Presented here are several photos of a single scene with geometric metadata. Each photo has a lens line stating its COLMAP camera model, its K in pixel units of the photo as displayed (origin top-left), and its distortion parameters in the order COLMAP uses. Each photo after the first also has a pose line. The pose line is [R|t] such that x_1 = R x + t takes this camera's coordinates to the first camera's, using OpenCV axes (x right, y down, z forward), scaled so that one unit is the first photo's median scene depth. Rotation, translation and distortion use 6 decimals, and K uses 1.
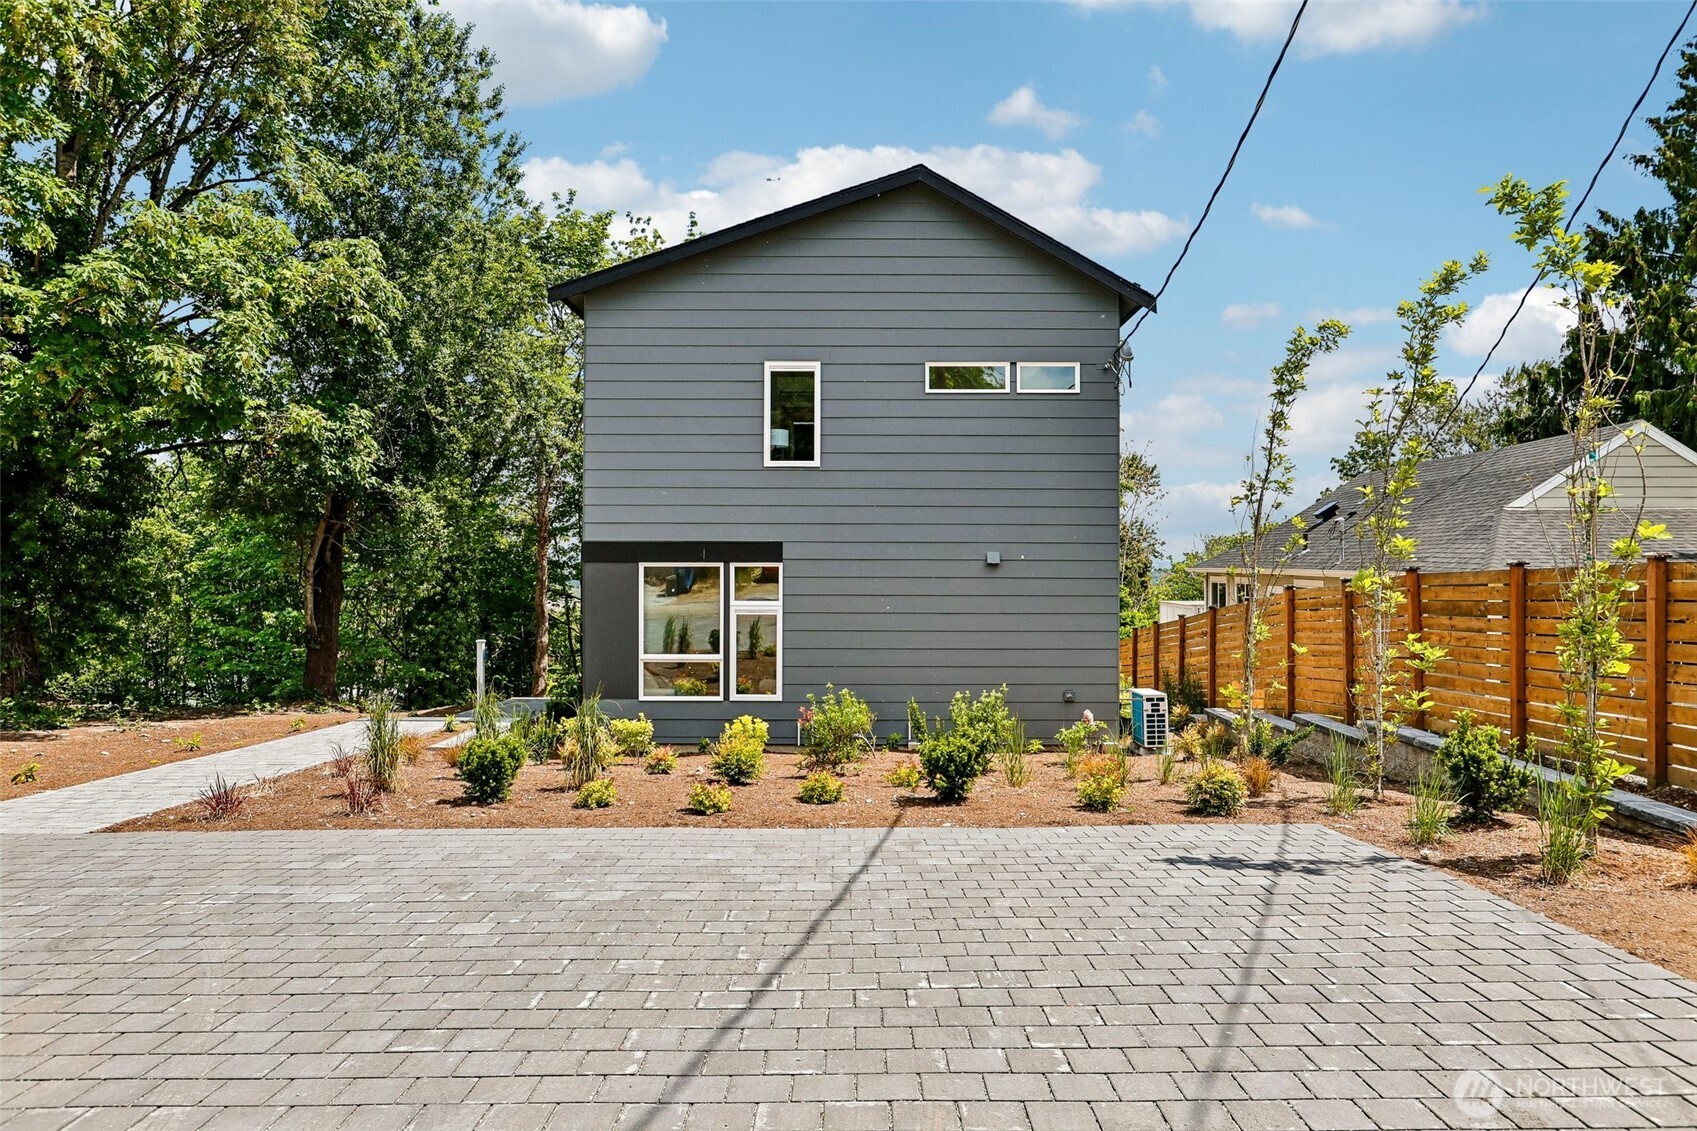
lens RADIAL K [[1123.3, 0, 857.4], [0, 1123.3, 568.9], [0, 0, 1]] dist [-0.005725, 0.006772]
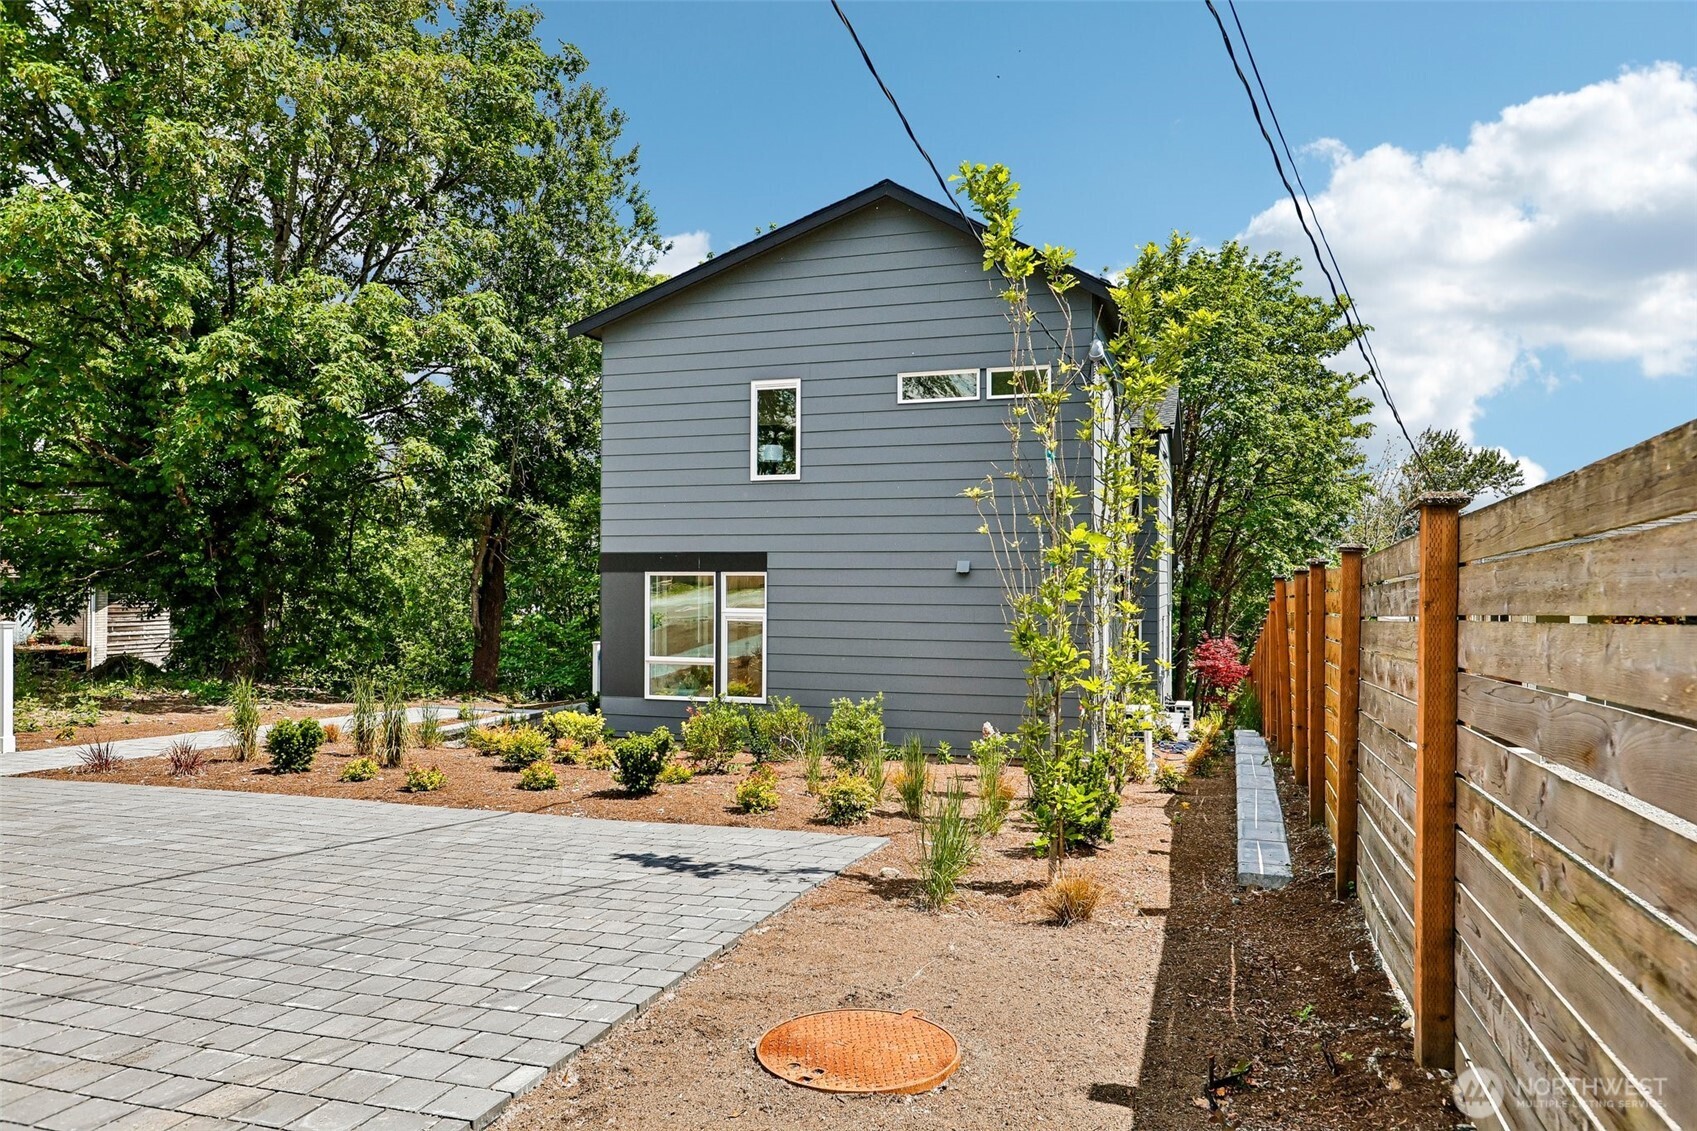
lens RADIAL K [[1123.3, 0, 855.8], [0, 1123.3, 573.5], [0, 0, 1]] dist [-0.005725, 0.006772]
pose [[0.949808, -0.000496, -0.312834, 0.340251], [-0.001062, 0.999988, -0.004809, 0.000888], [0.312833, 0.004900, 0.949796, 0.030094]]
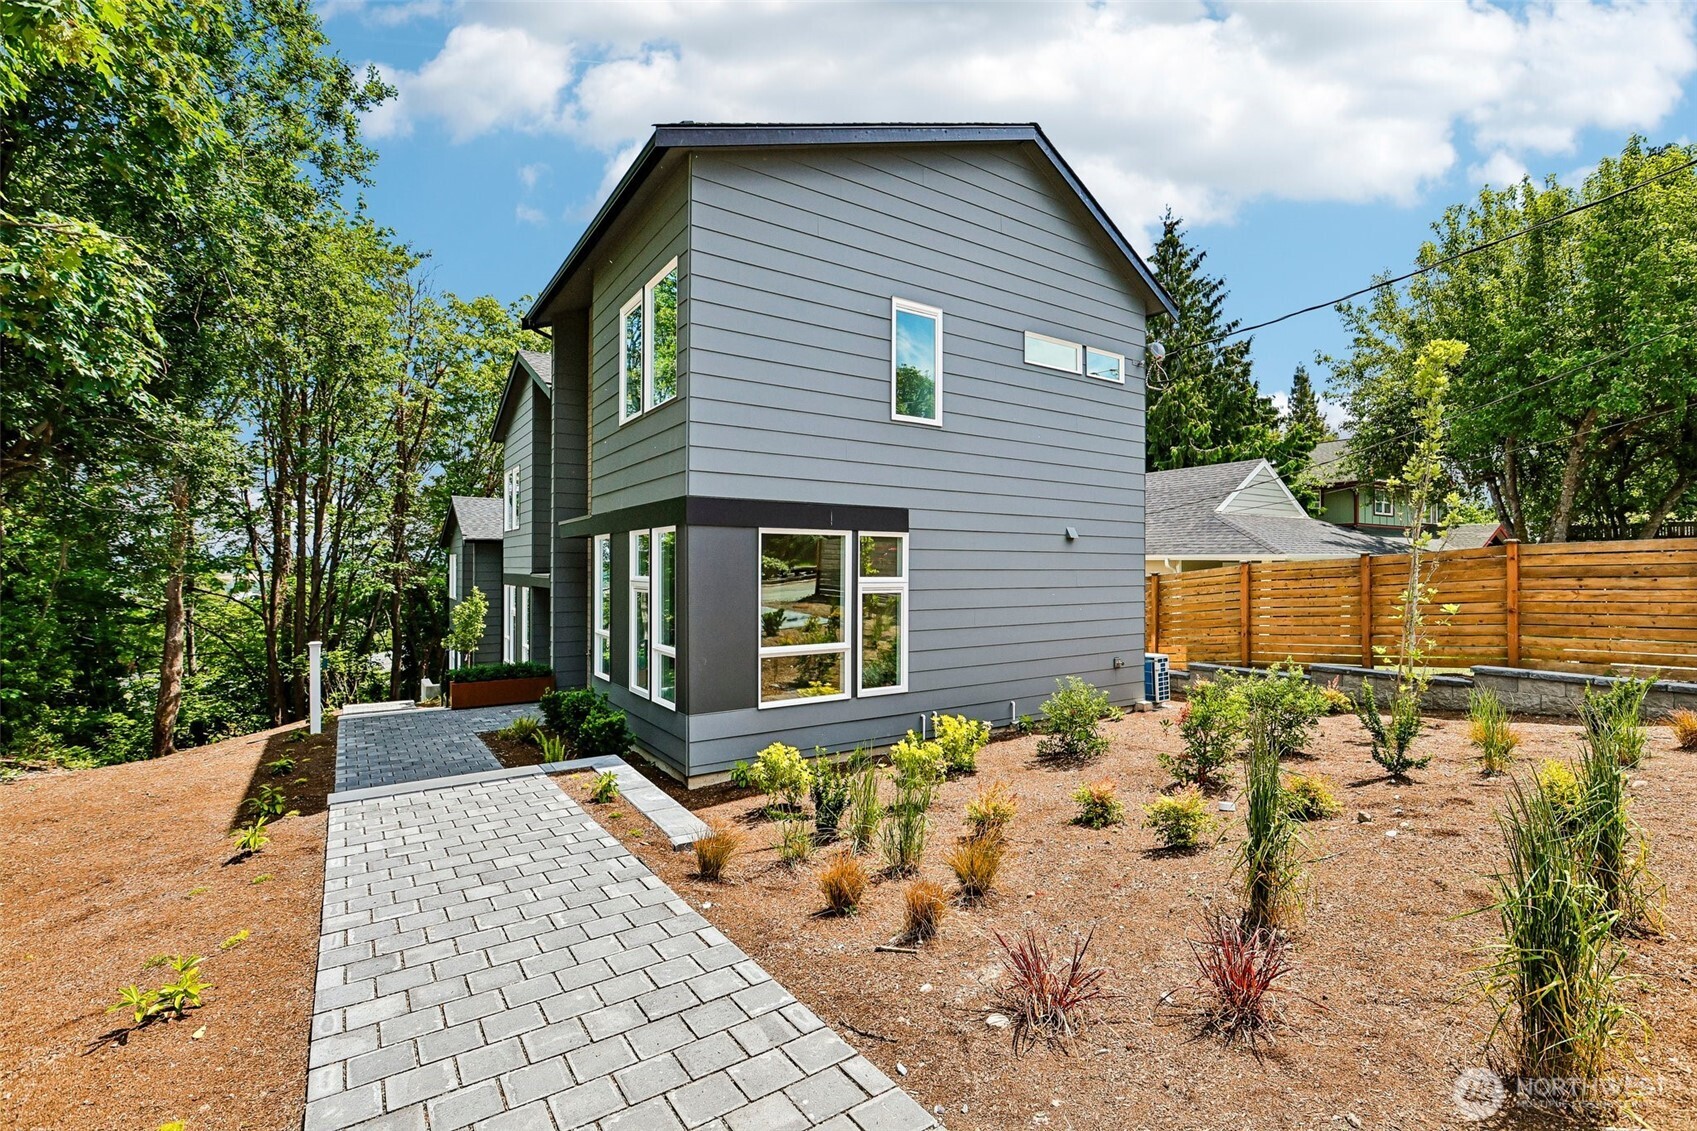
lens RADIAL K [[754.5, 0, 859.7], [0, 754.5, 565.5], [0, 0, 1]] dist [-0.002658, 0.000407]
pose [[0.826073, 0.001622, 0.563561, -0.426685], [-0.000312, 0.999997, -0.002421, 0.021451], [-0.563563, 0.001824, 0.826071, 0.538872]]
